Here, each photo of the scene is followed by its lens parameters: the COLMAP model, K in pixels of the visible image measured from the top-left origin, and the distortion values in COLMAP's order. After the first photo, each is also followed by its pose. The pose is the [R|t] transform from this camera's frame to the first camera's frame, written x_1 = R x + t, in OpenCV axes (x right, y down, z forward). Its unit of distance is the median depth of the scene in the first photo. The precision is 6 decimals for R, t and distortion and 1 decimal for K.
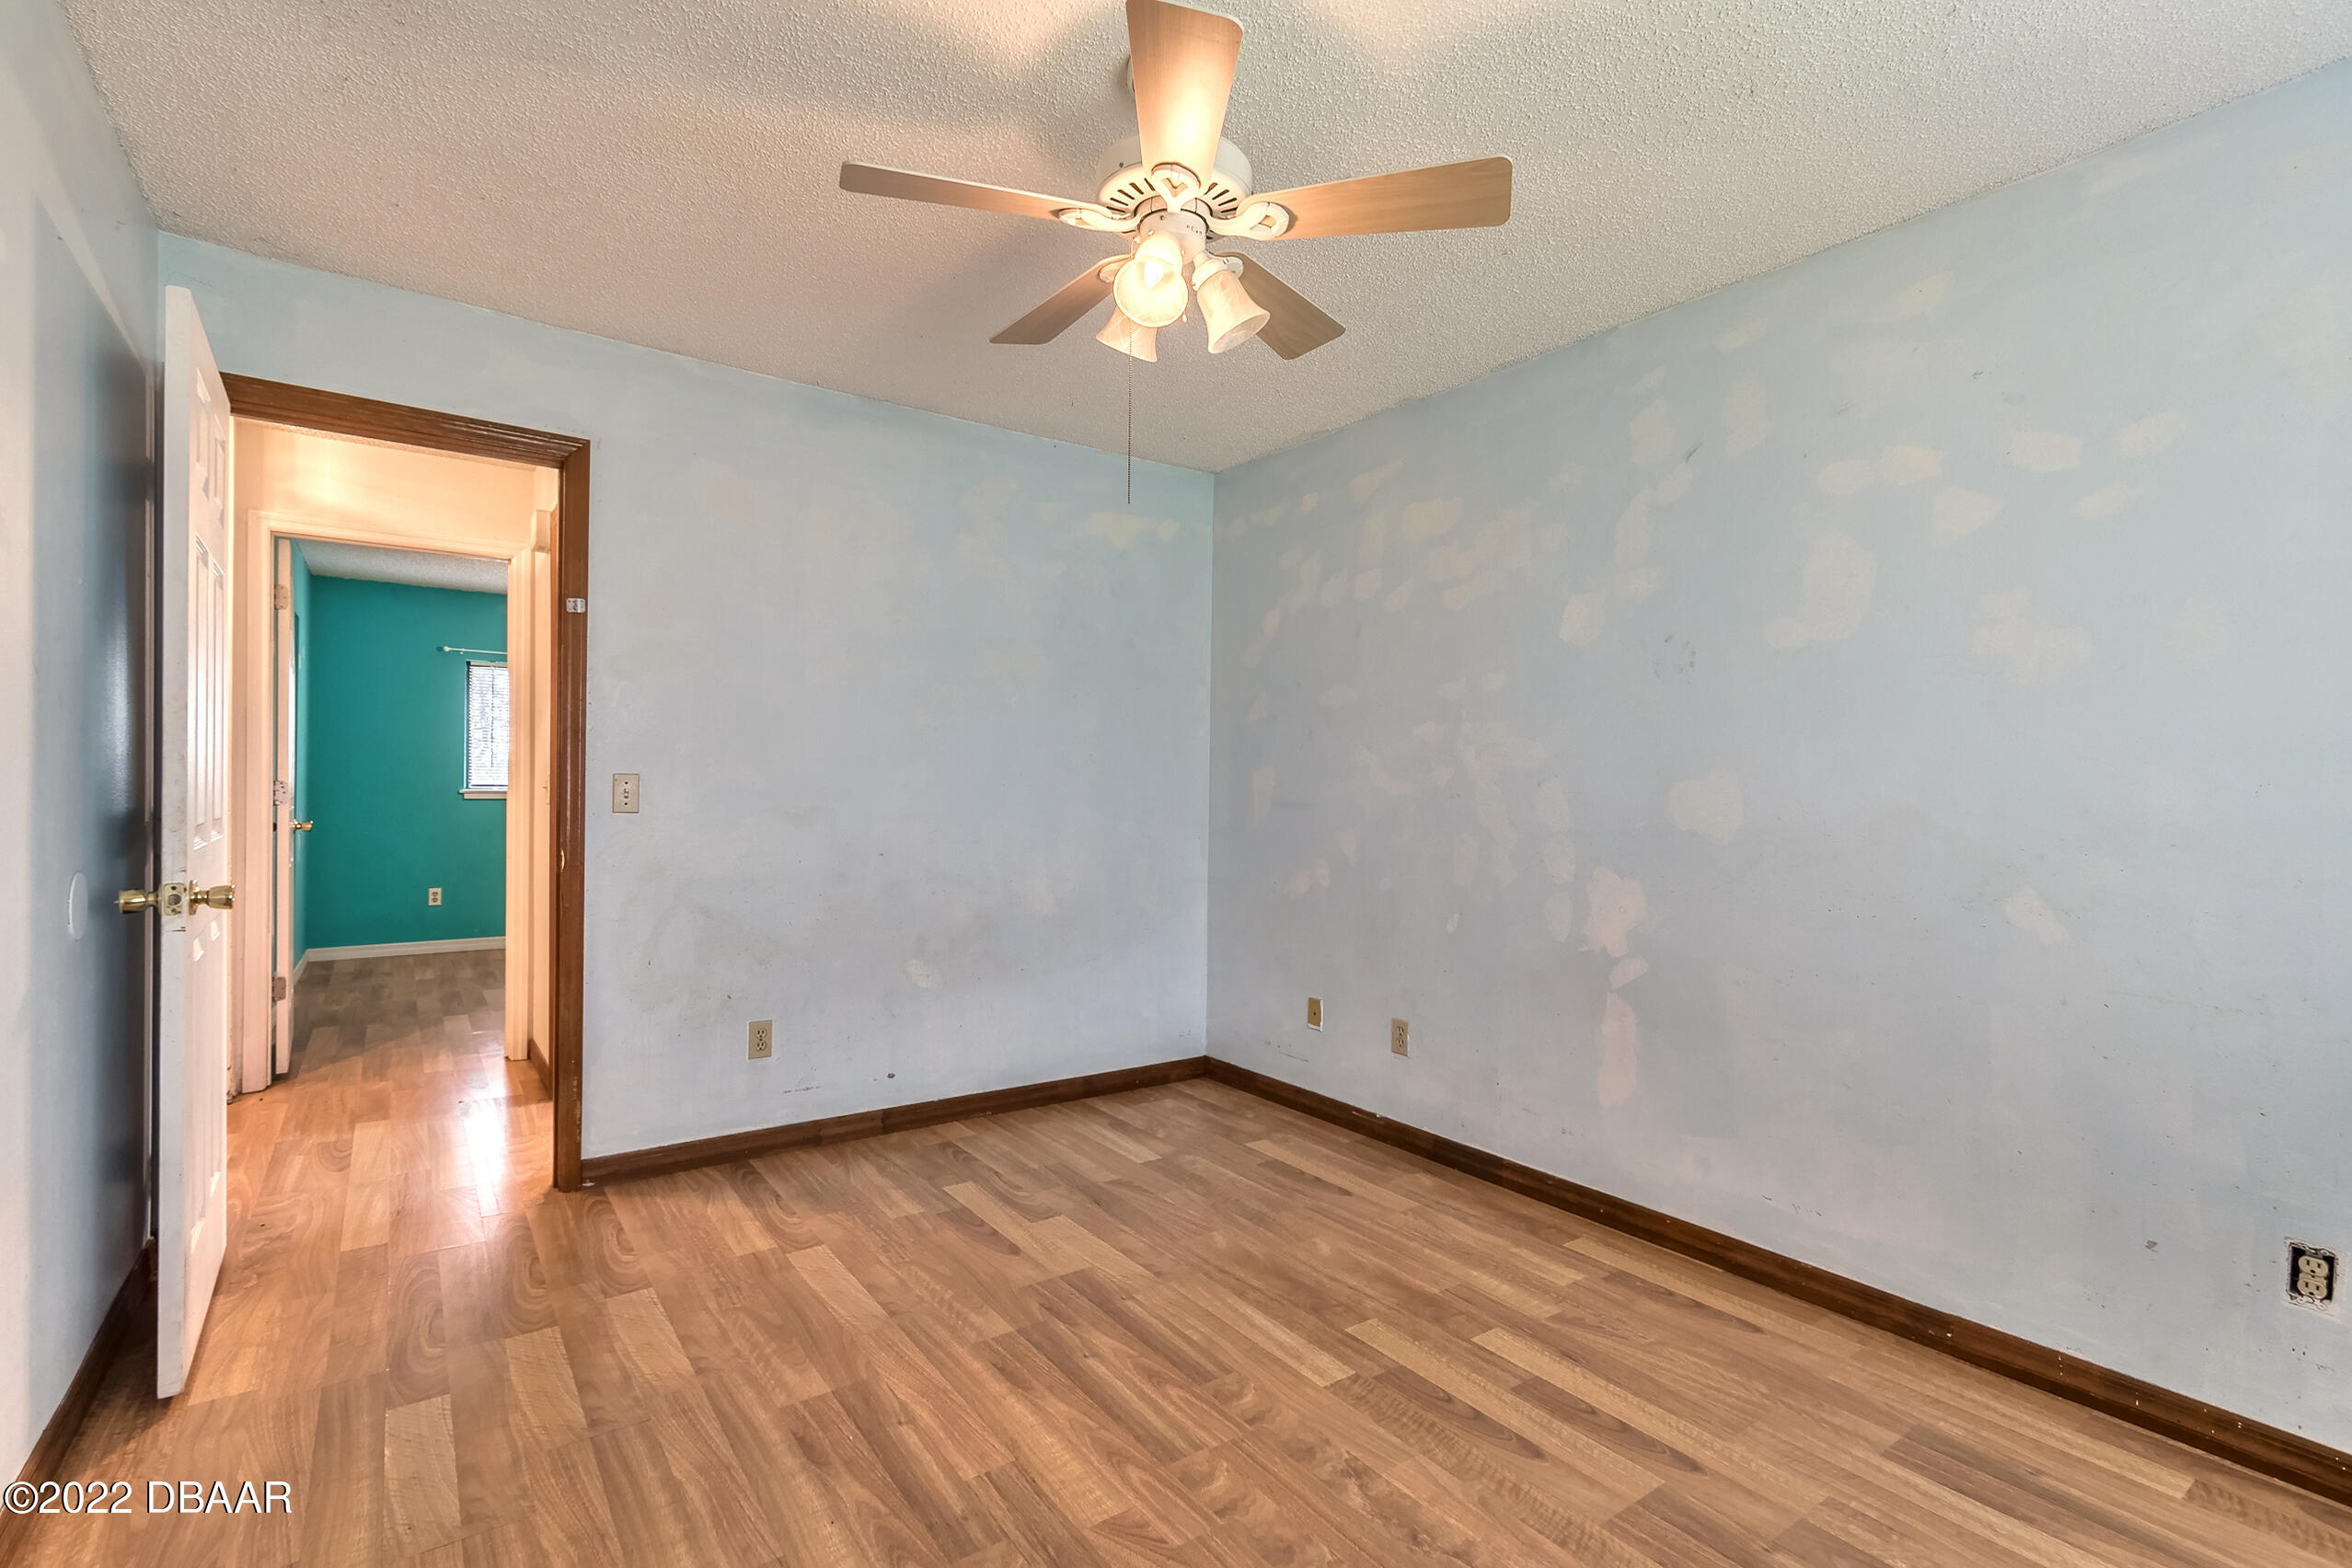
lens RADIAL K [[1063.0, 0, 1141.6], [0, 1063.0, 792.0], [0, 0, 1]] dist [0.004757, -0.000242]
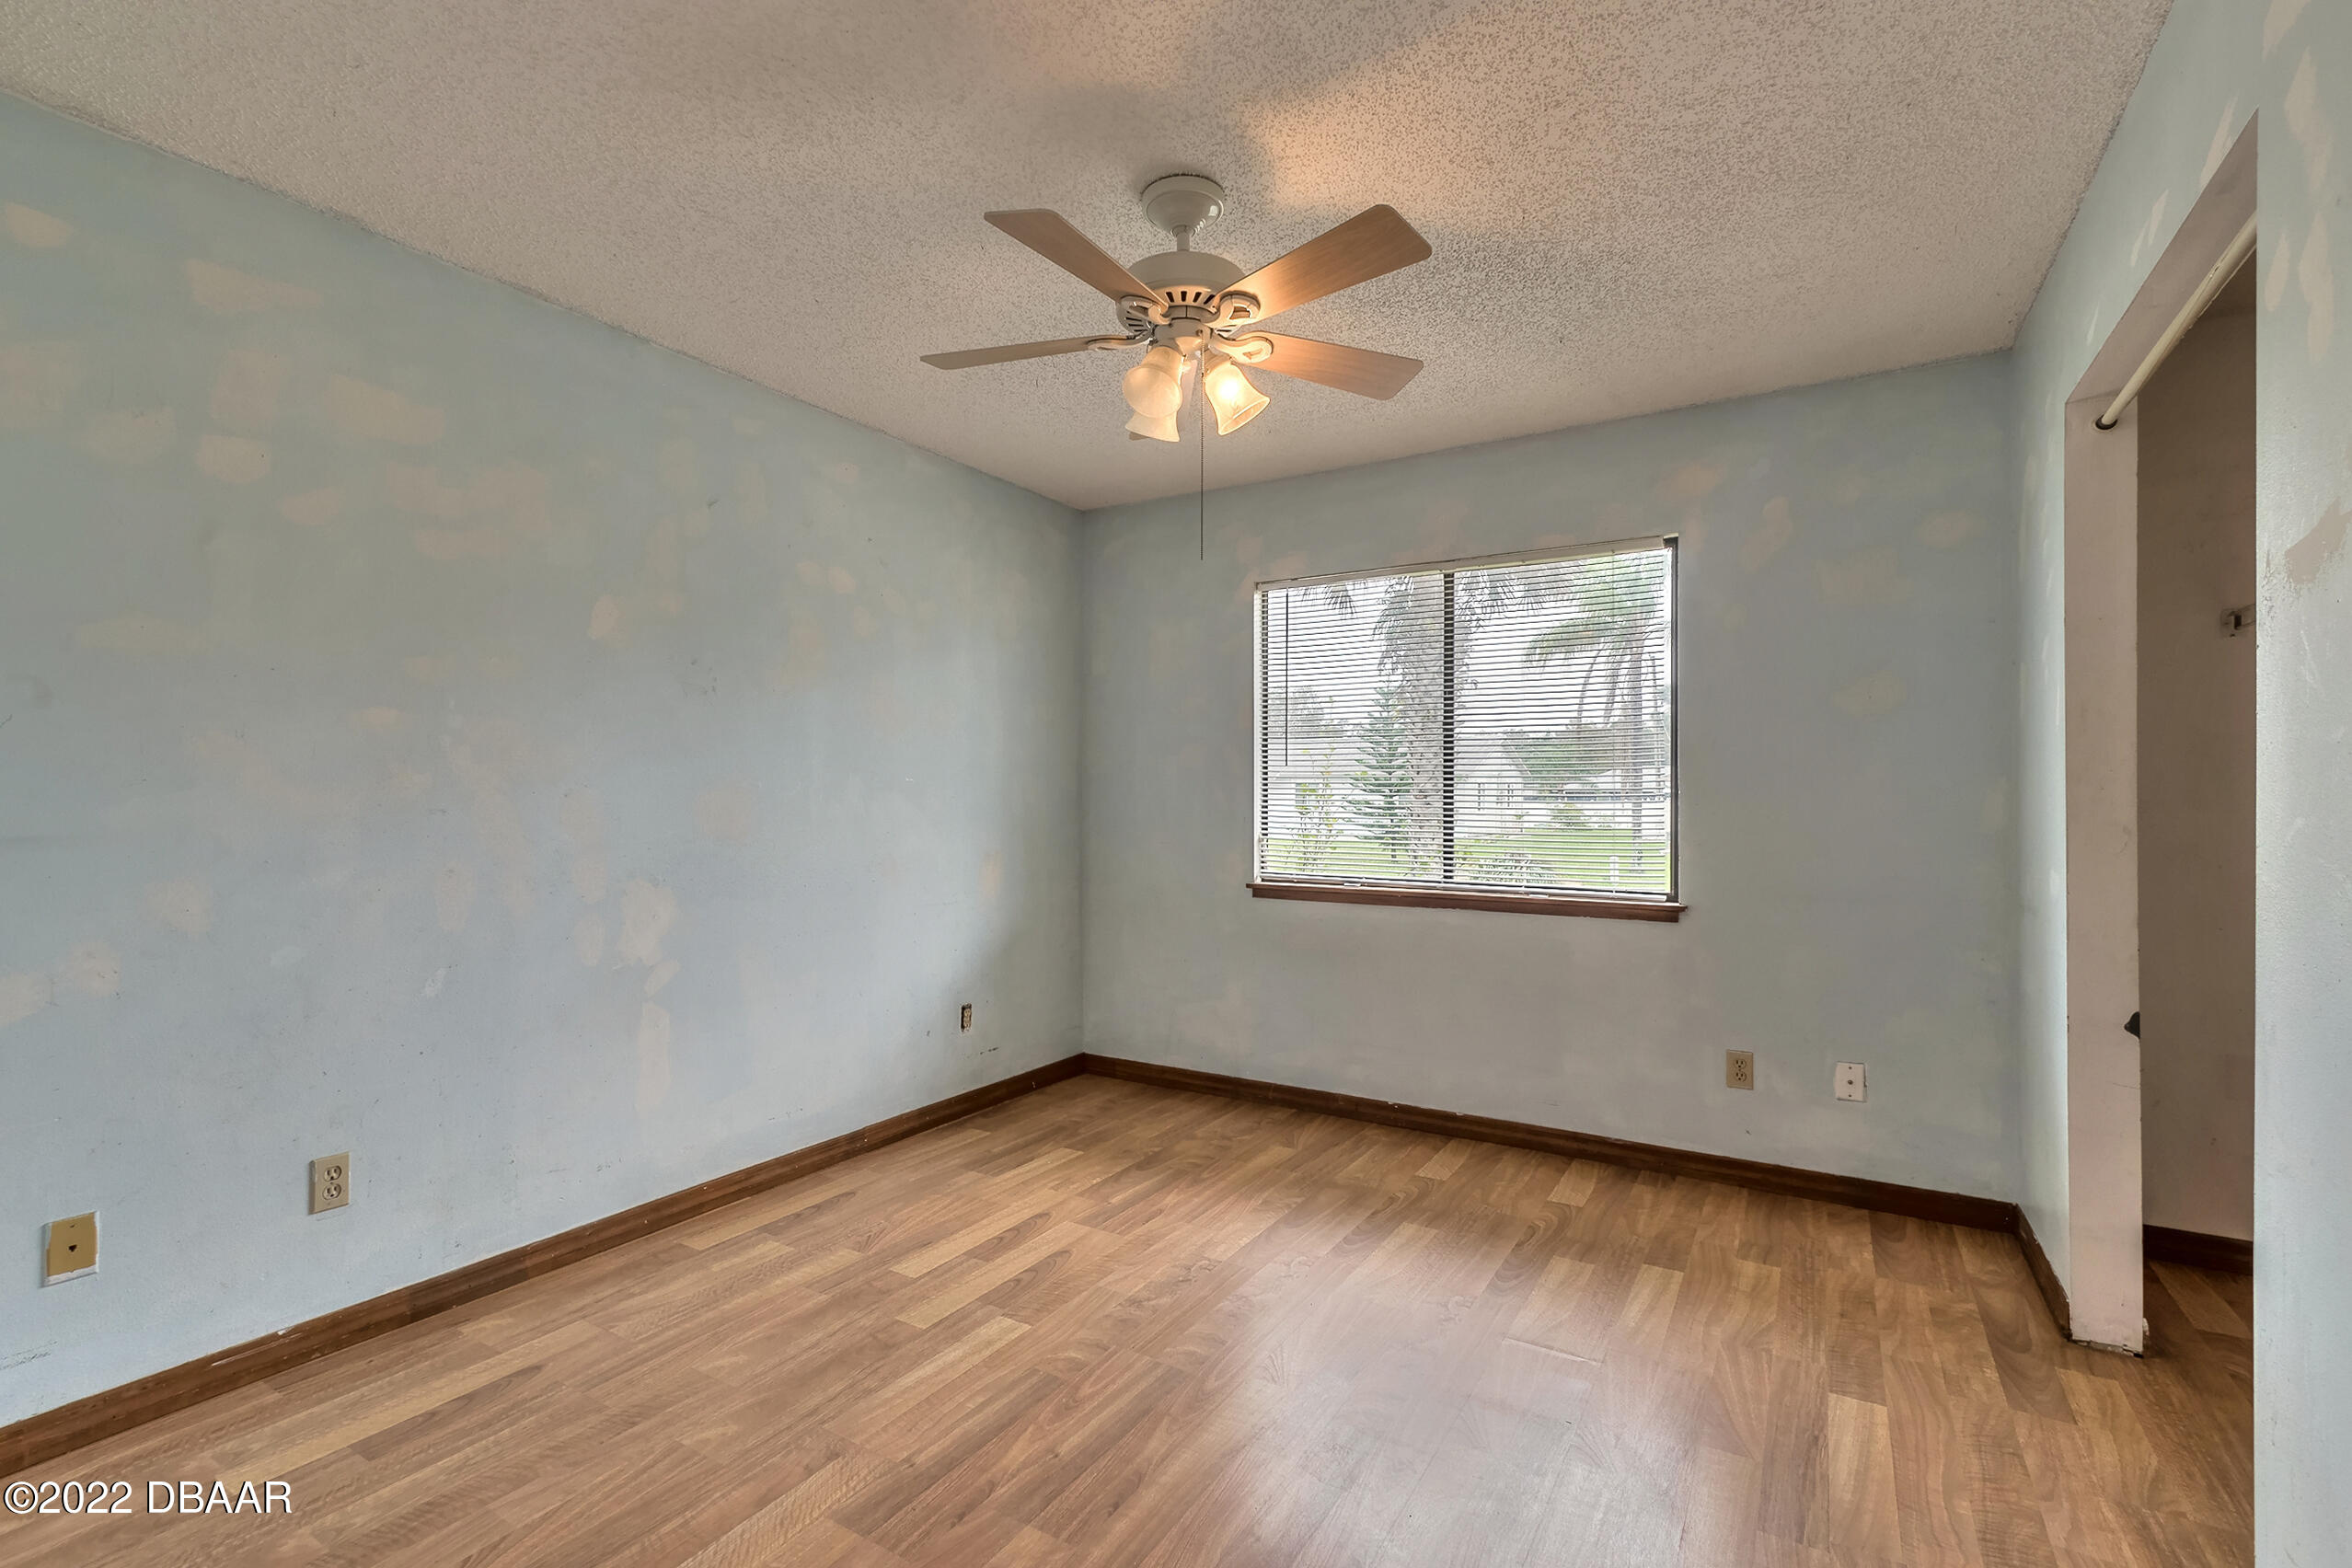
lens RADIAL K [[1063.0, 0, 1141.6], [0, 1063.0, 792.0], [0, 0, 1]] dist [0.004757, -0.000242]
pose [[-0.388496, -0.009321, 0.921403, -0.882124], [-0.000211, 0.999950, 0.010027, -0.026730], [-0.921450, 0.003701, -0.388479, 1.270036]]
